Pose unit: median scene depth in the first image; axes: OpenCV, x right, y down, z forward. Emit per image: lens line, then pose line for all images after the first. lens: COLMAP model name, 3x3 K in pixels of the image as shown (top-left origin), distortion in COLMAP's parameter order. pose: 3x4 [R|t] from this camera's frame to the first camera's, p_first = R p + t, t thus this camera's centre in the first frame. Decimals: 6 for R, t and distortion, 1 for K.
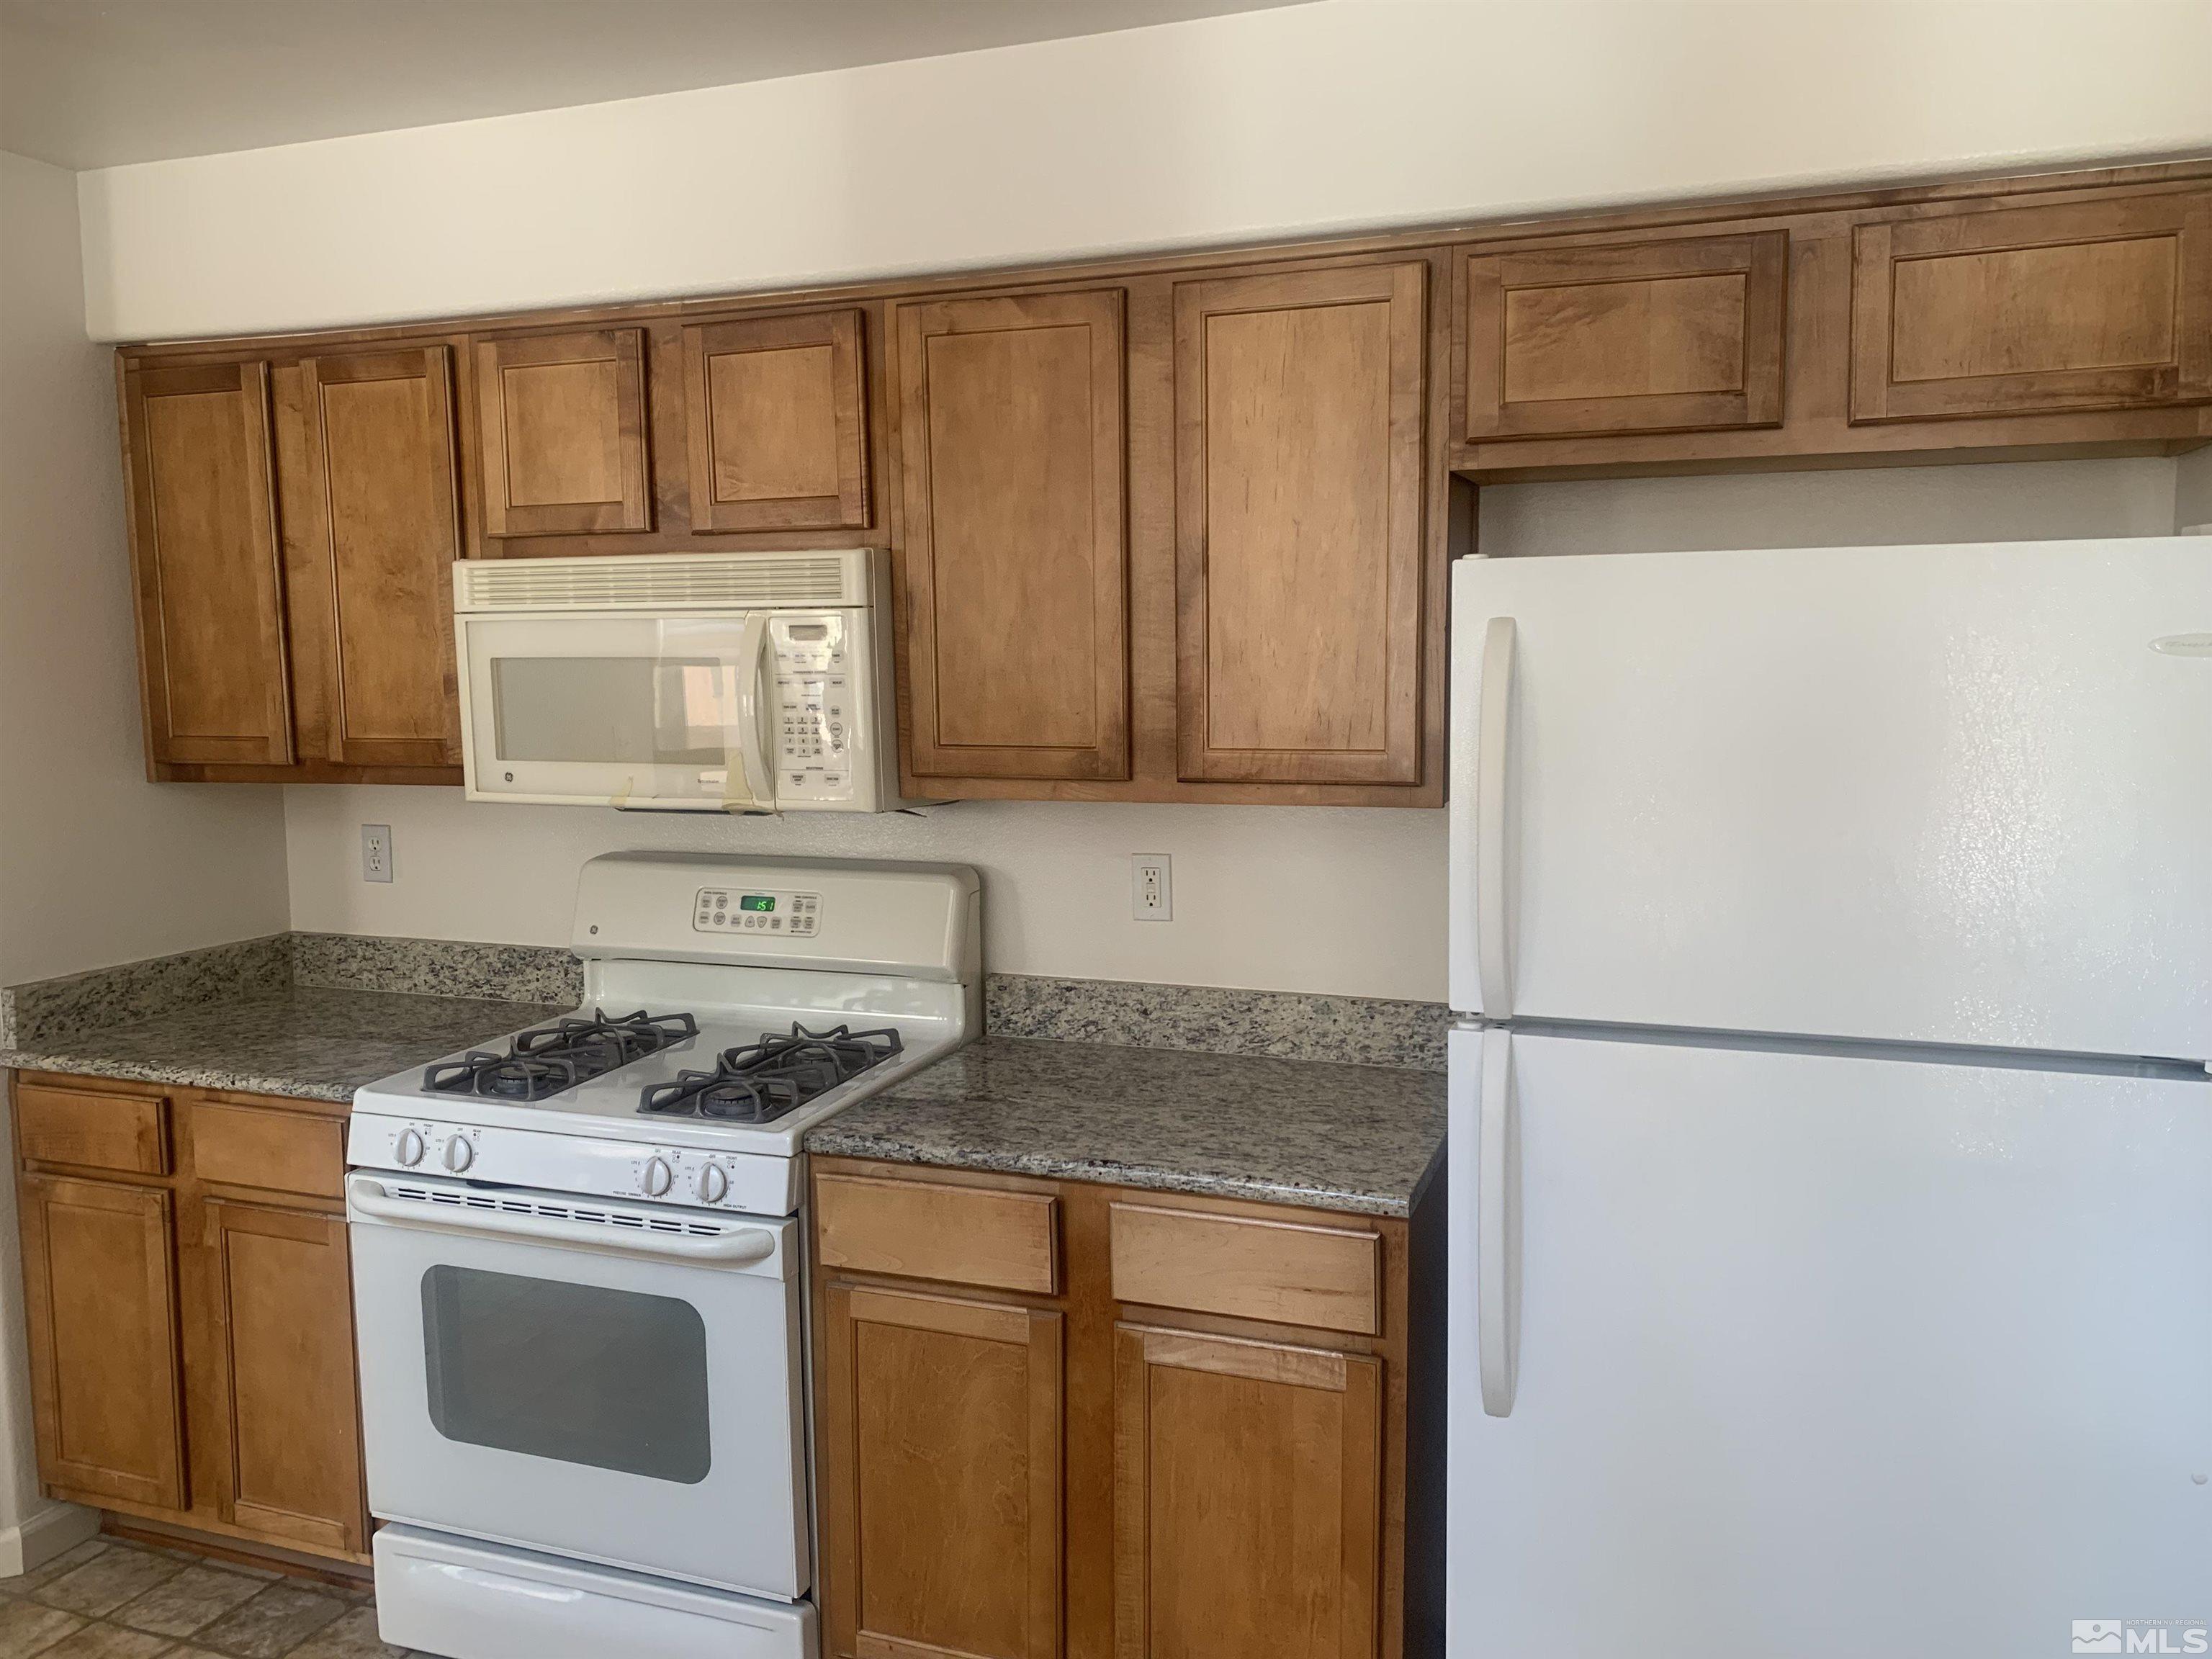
lens RADIAL K [[1685.0, 0, 1118.9], [0, 1685.0, 797.5], [0, 0, 1]] dist [0.044432, -0.078313]
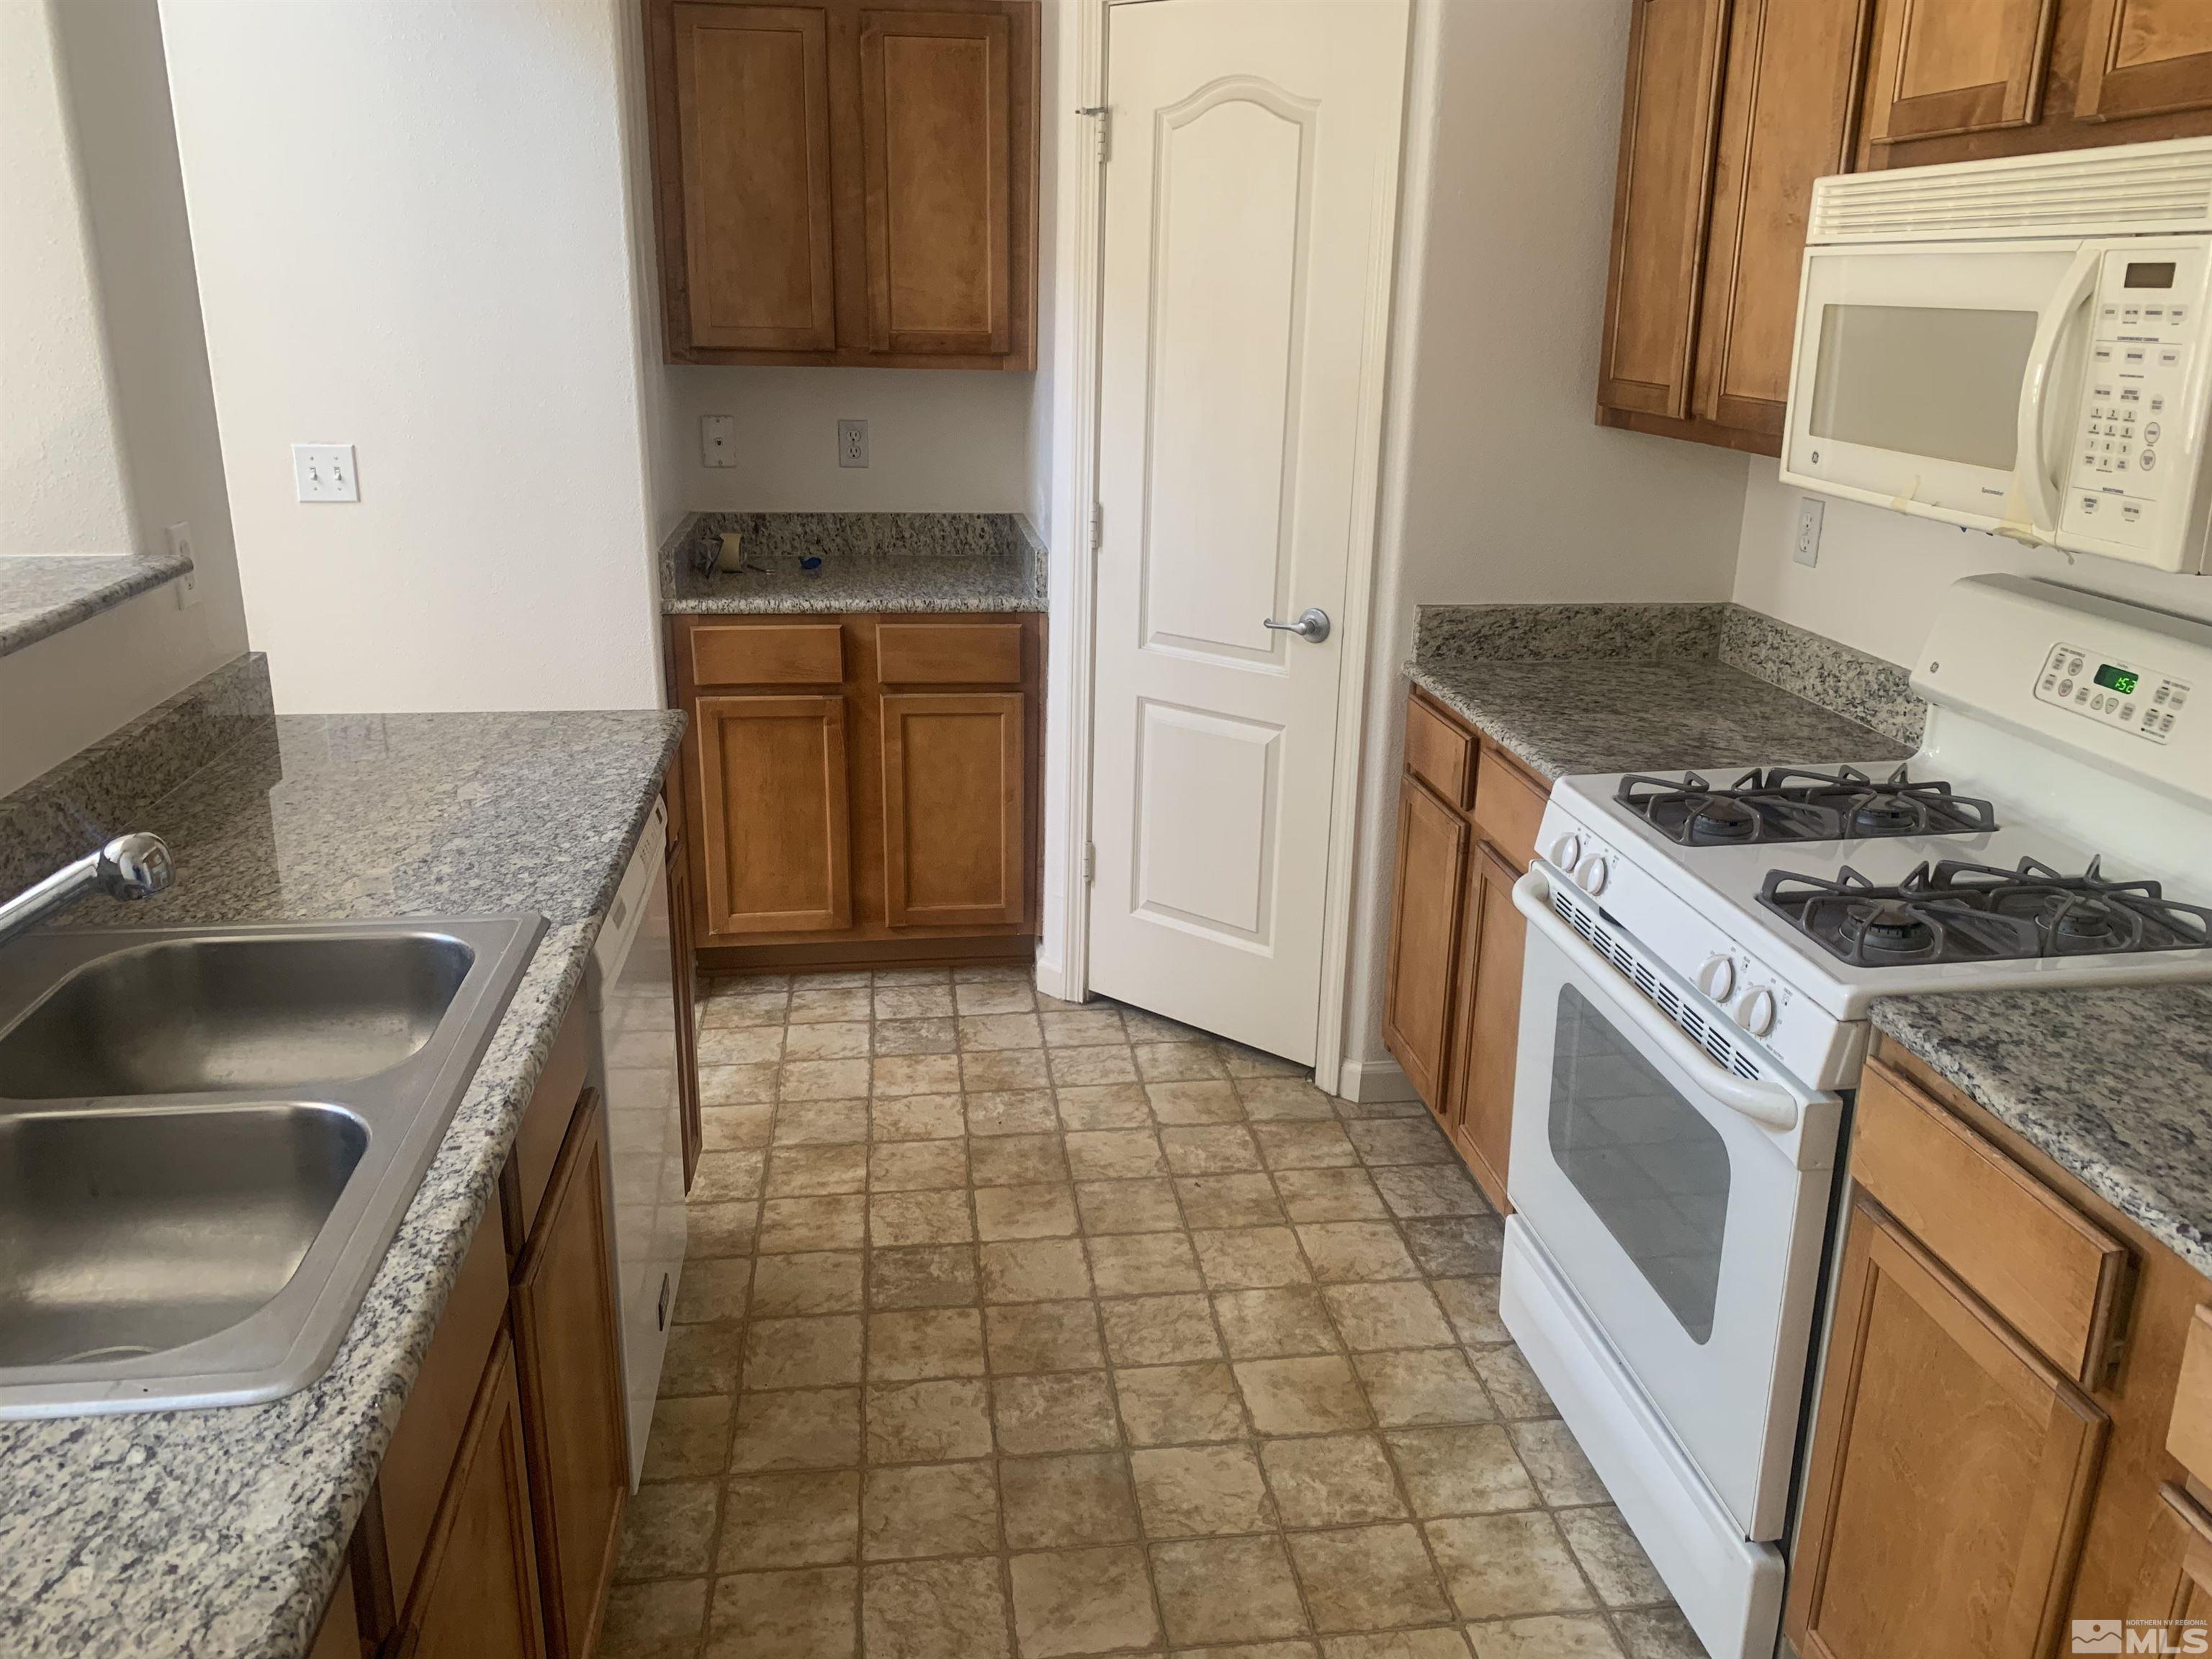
lens RADIAL K [[1685.8, 0, 1137.7], [0, 1685.8, 786.0], [0, 0, 1]] dist [0.067625, -0.075115]
pose [[0.471180, 0.270671, -0.839480, 0.207133], [-0.102799, 0.962117, 0.252514, -0.032385], [0.876026, -0.032682, 0.481155, 0.312879]]
